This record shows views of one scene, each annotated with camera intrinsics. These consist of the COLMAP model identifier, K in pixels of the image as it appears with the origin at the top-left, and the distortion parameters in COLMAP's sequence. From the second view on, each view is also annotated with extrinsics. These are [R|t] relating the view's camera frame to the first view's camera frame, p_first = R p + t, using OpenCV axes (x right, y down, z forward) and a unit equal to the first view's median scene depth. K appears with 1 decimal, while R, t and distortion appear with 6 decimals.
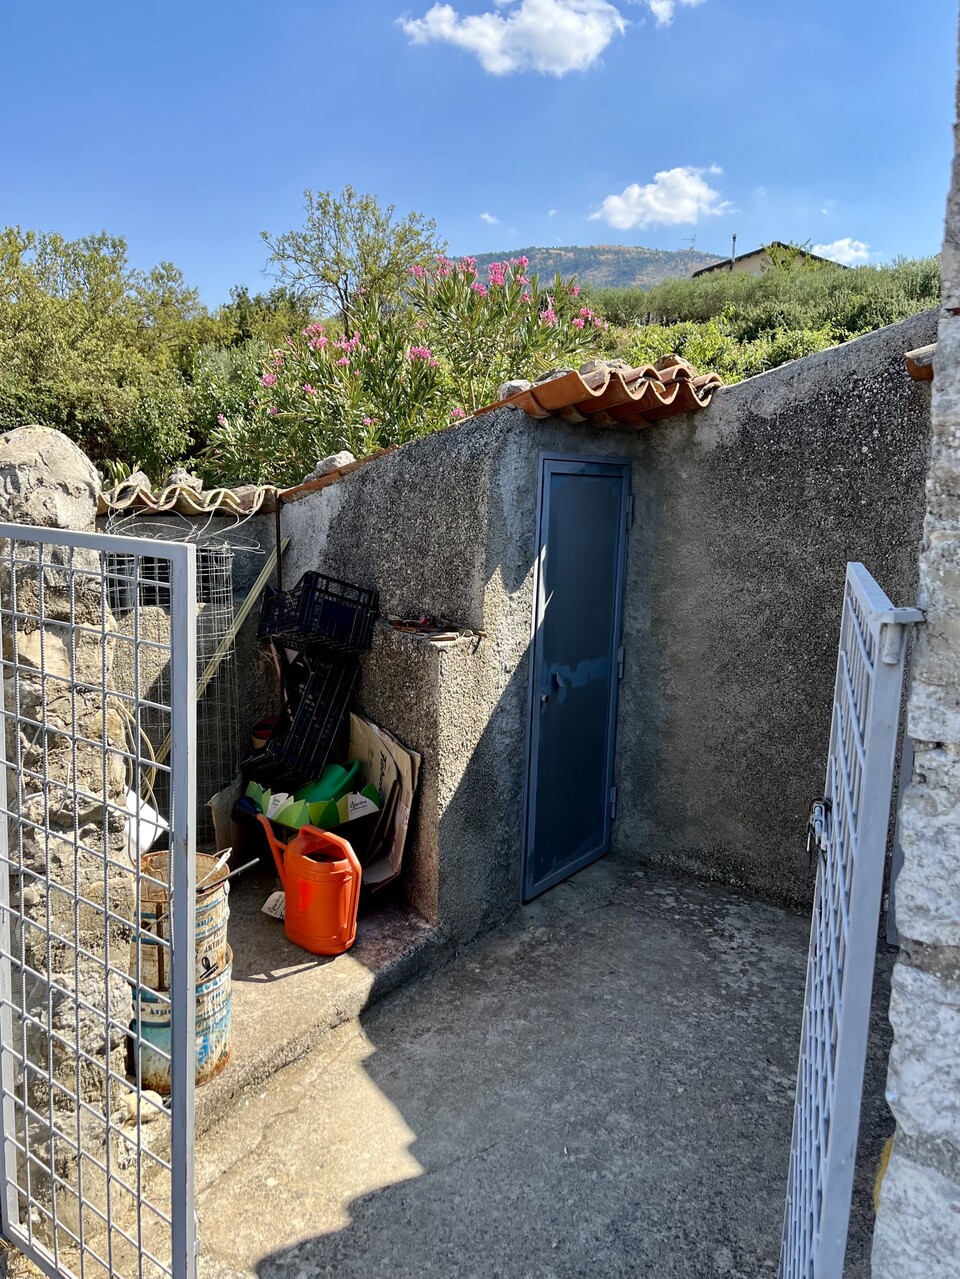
lens RADIAL K [[1022.6, 0, 482.7], [0, 1022.6, 635.9], [0, 0, 1]] dist [0.034411, -0.002012]
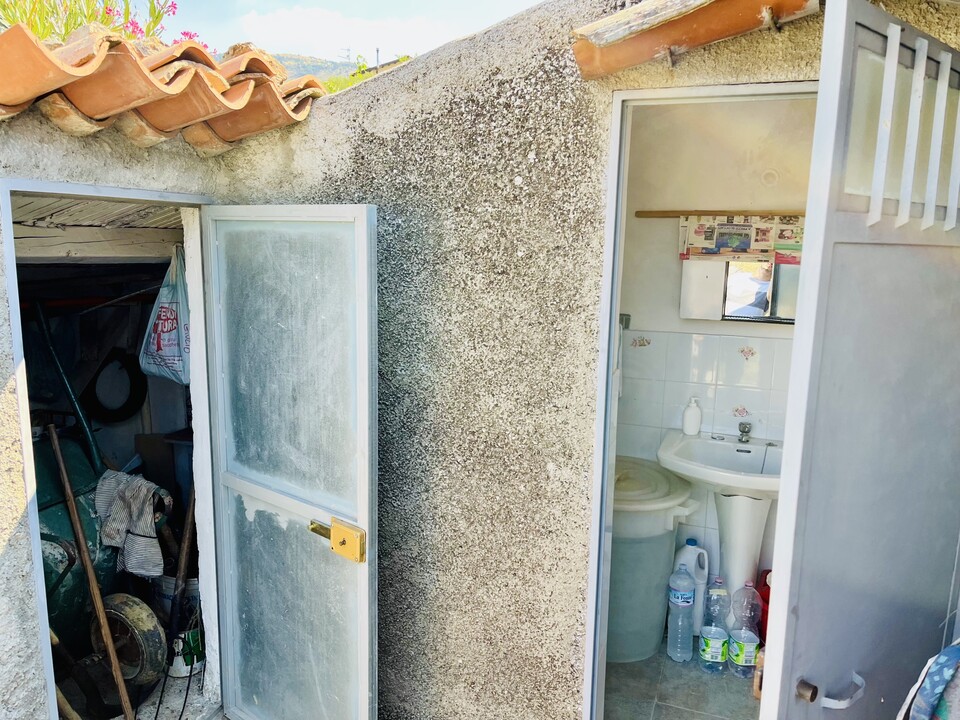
lens RADIAL K [[712.4, 0, 481.6], [0, 712.4, 355.3], [0, 0, 1]] dist [0.029793, -0.036185]
pose [[0.936975, -0.072679, 0.341753, 0.158644], [0.063937, 0.997275, 0.036793, -0.075083], [-0.343496, -0.012623, 0.939069, 0.509639]]
